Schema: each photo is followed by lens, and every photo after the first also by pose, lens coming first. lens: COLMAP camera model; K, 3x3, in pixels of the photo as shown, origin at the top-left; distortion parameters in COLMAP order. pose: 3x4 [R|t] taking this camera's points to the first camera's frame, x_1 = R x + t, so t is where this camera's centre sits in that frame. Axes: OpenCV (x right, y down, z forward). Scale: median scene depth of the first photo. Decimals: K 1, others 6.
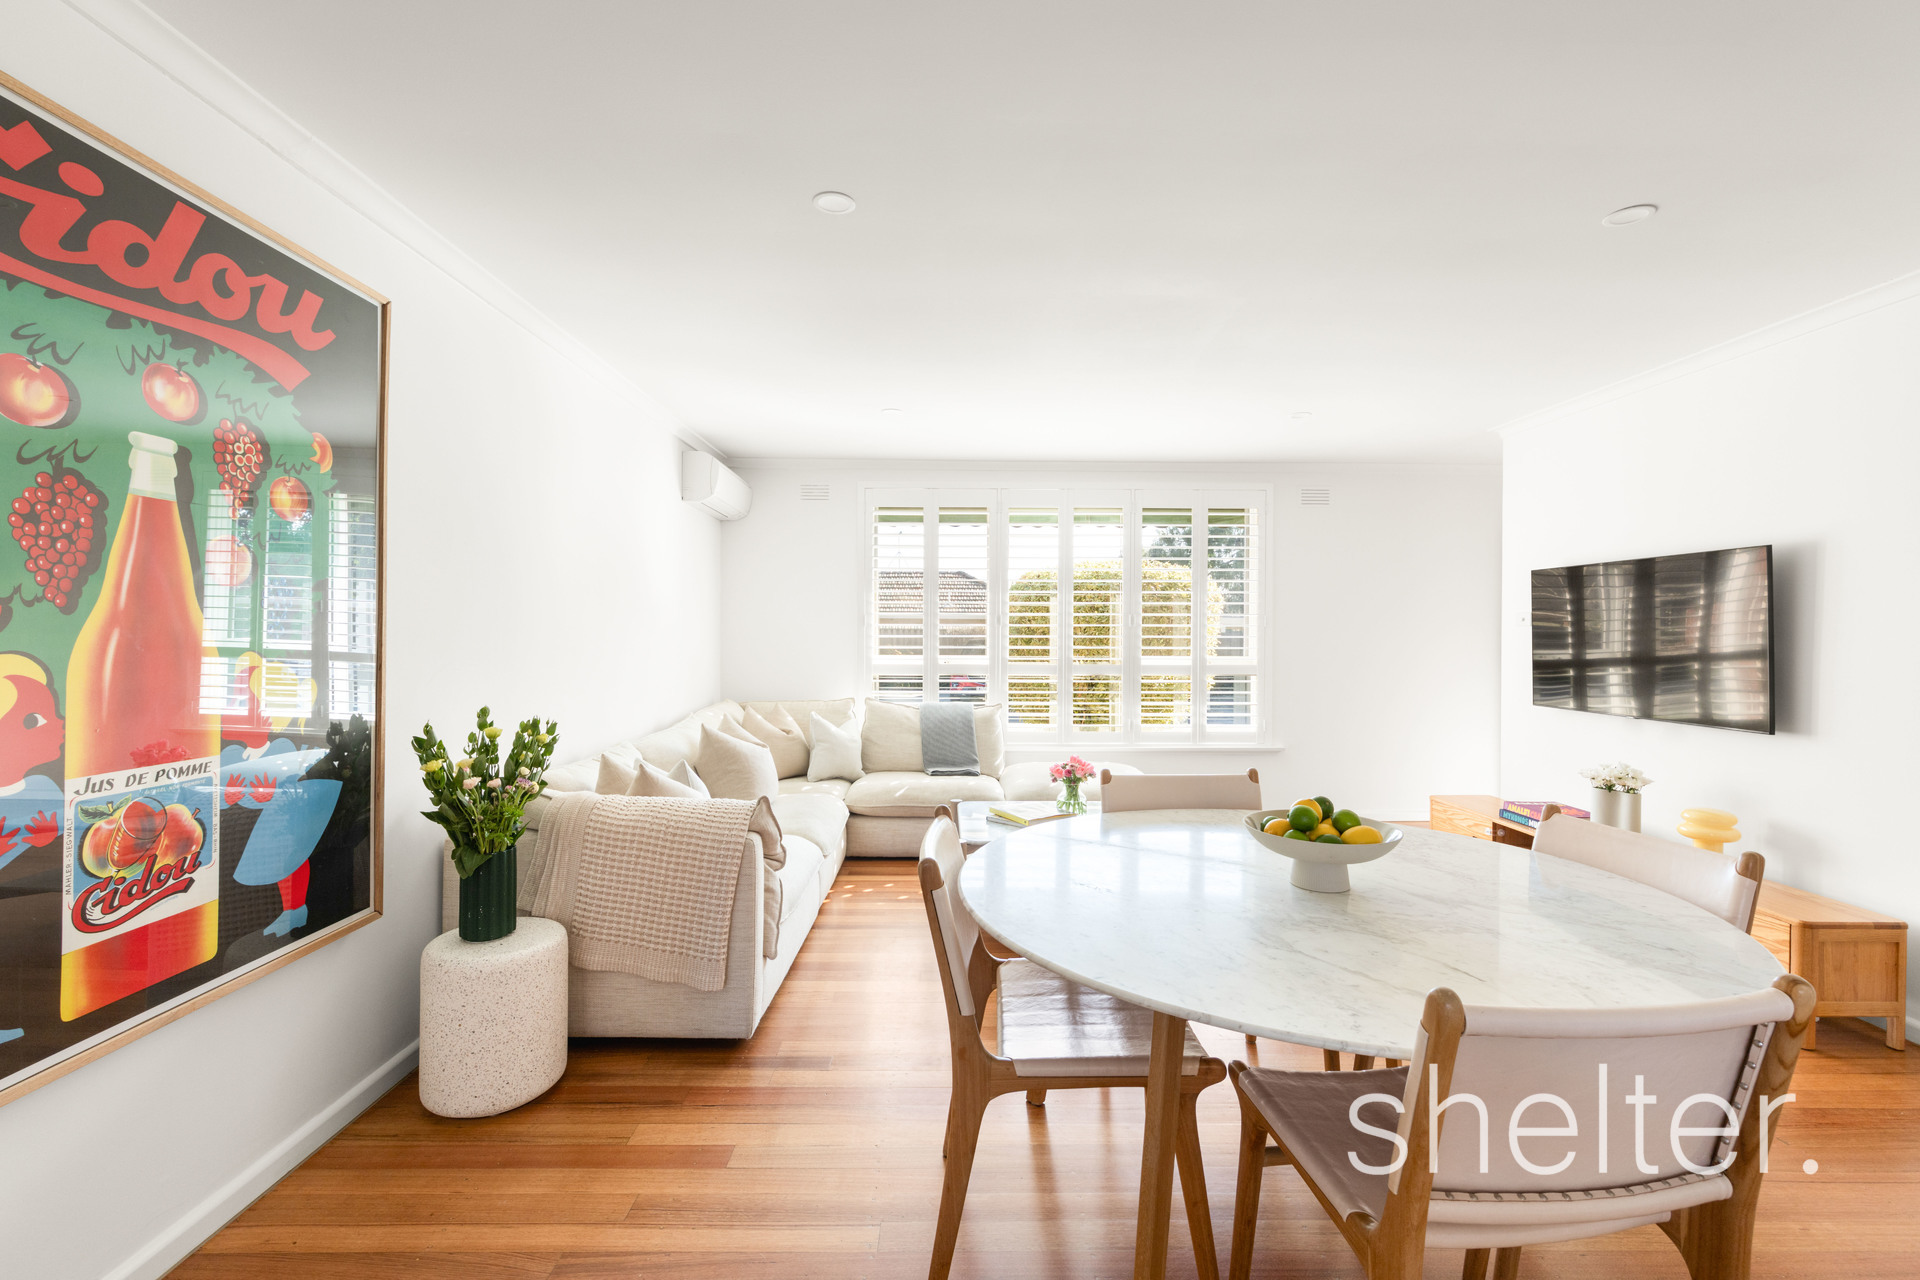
lens RADIAL K [[825.0, 0, 960.4], [0, 825.0, 635.5], [0, 0, 1]] dist [-0.005519, 0.002040]
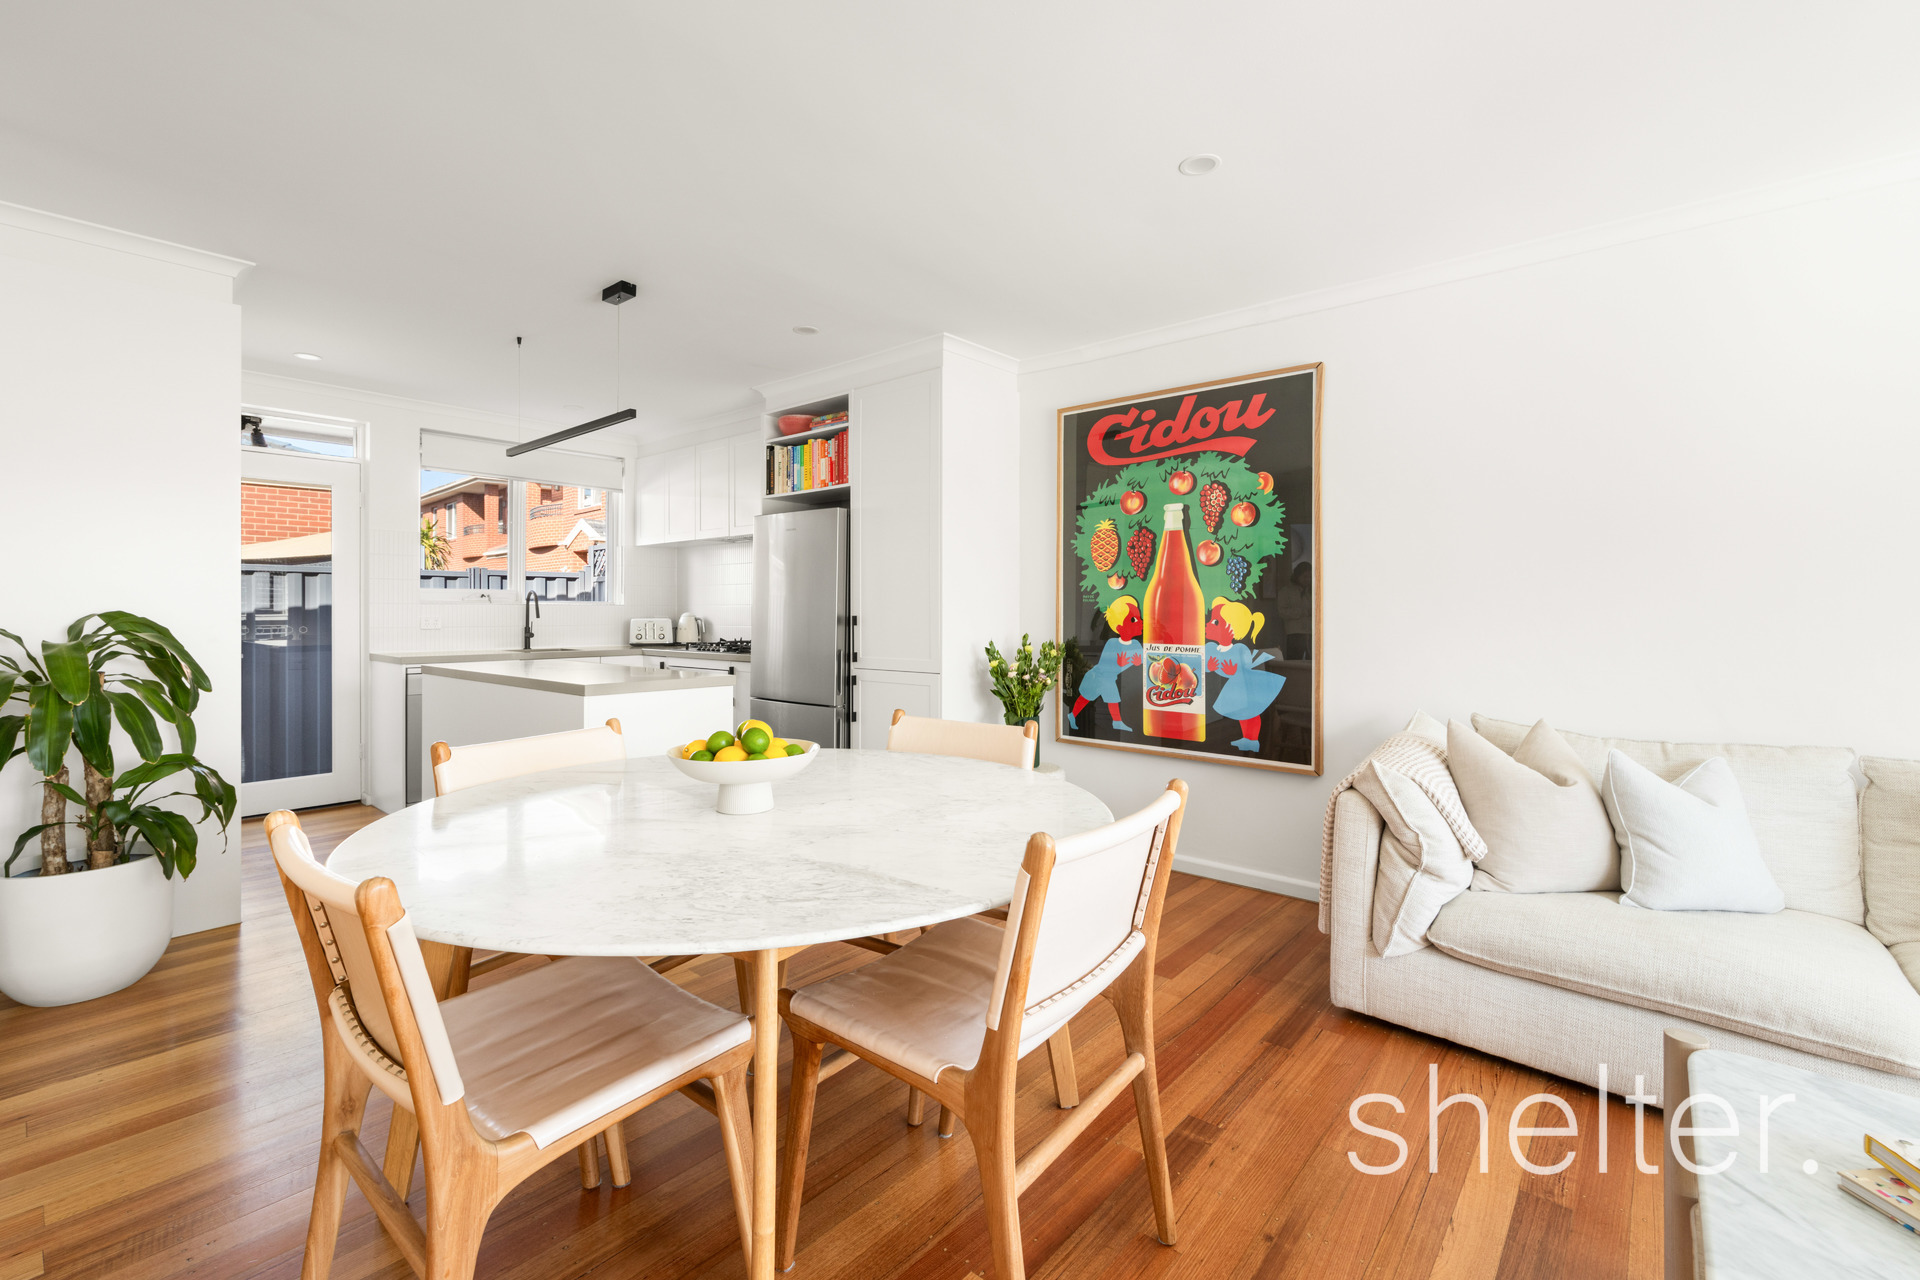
lens RADIAL K [[825.0, 0, 965.1], [0, 825.0, 610.0], [0, 0, 1]] dist [-0.005519, 0.002040]
pose [[-0.643678, -0.005483, -0.765277, 1.184932], [-0.009852, 0.999951, 0.001122, 0.062208], [0.765233, 0.008261, -0.643700, 2.024998]]
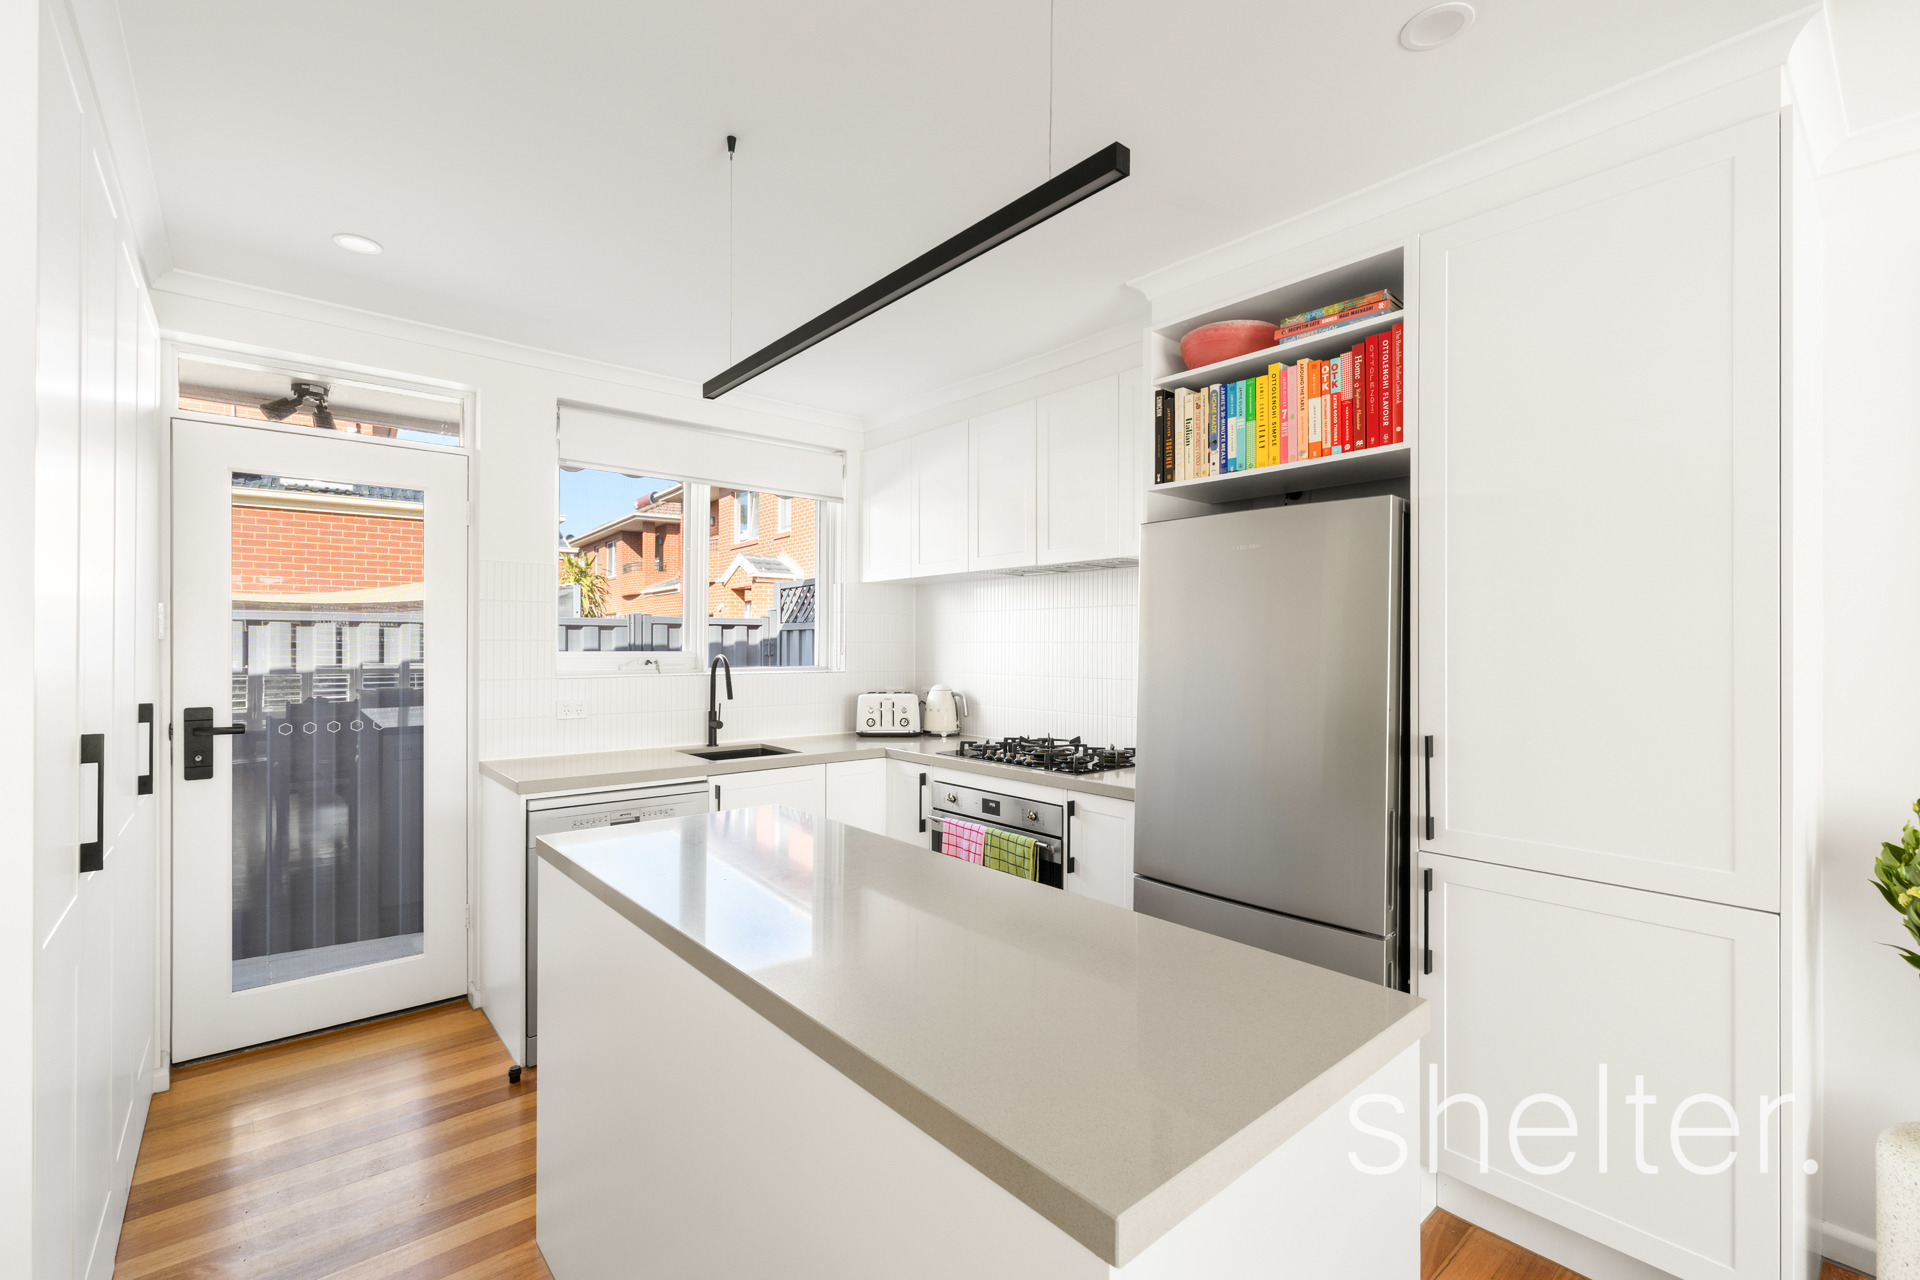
lens RADIAL K [[825.0, 0, 969.7], [0, 825.0, 643.4], [0, 0, 1]] dist [-0.005519, 0.002040]
pose [[-0.749962, -0.007538, -0.661438, 0.661764], [-0.012007, 0.999925, 0.002218, -0.041459], [0.661372, 0.009606, -0.749997, 0.483544]]
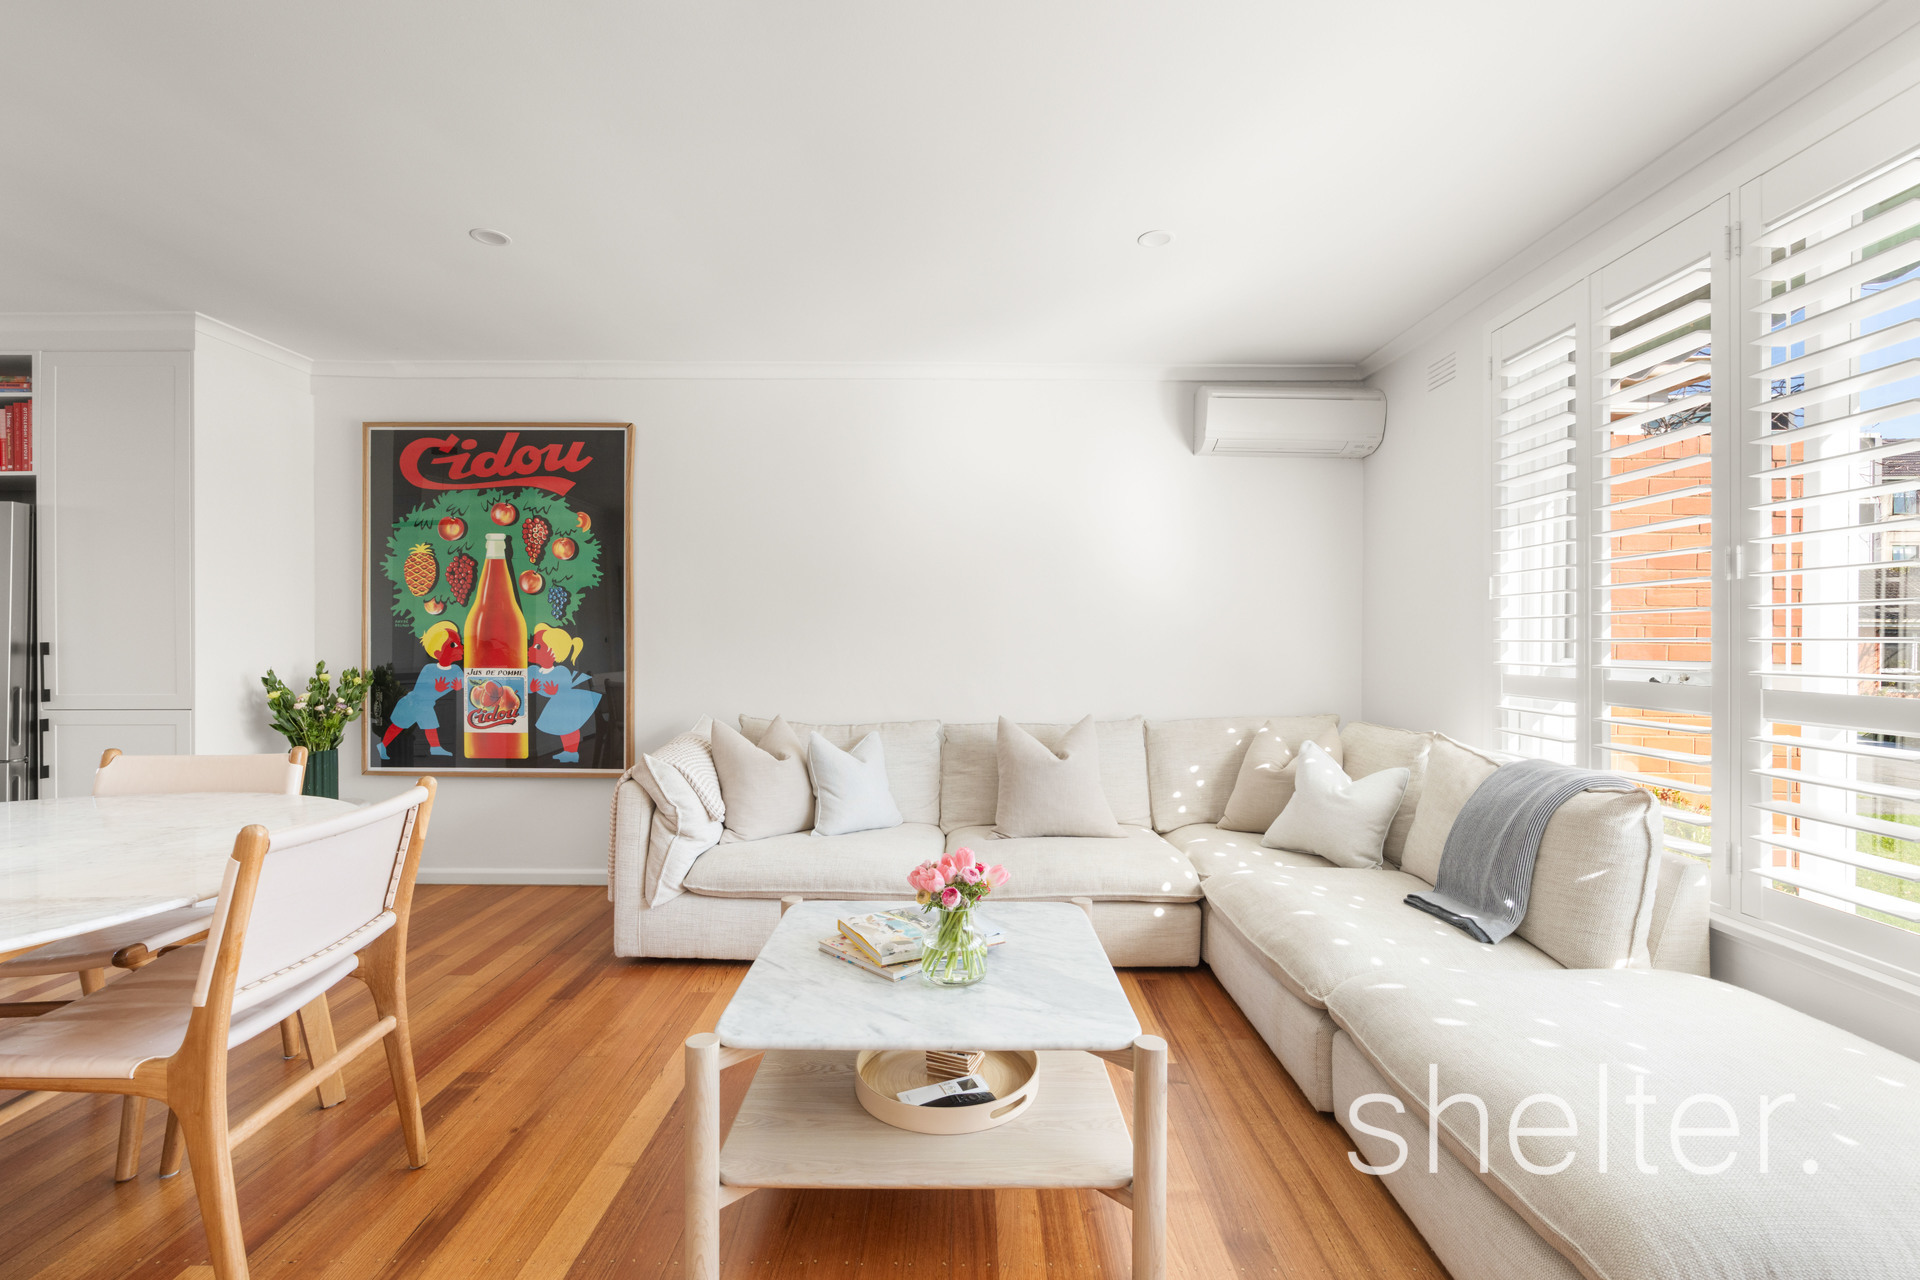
lens RADIAL K [[825.0, 0, 968.1], [0, 825.0, 640.6], [0, 0, 1]] dist [-0.005519, 0.002040]
pose [[-0.000405, 0.000289, -1.000000, 1.448295], [-0.009036, 0.999959, 0.000293, 0.061593], [0.999959, 0.009036, -0.000402, 2.366466]]
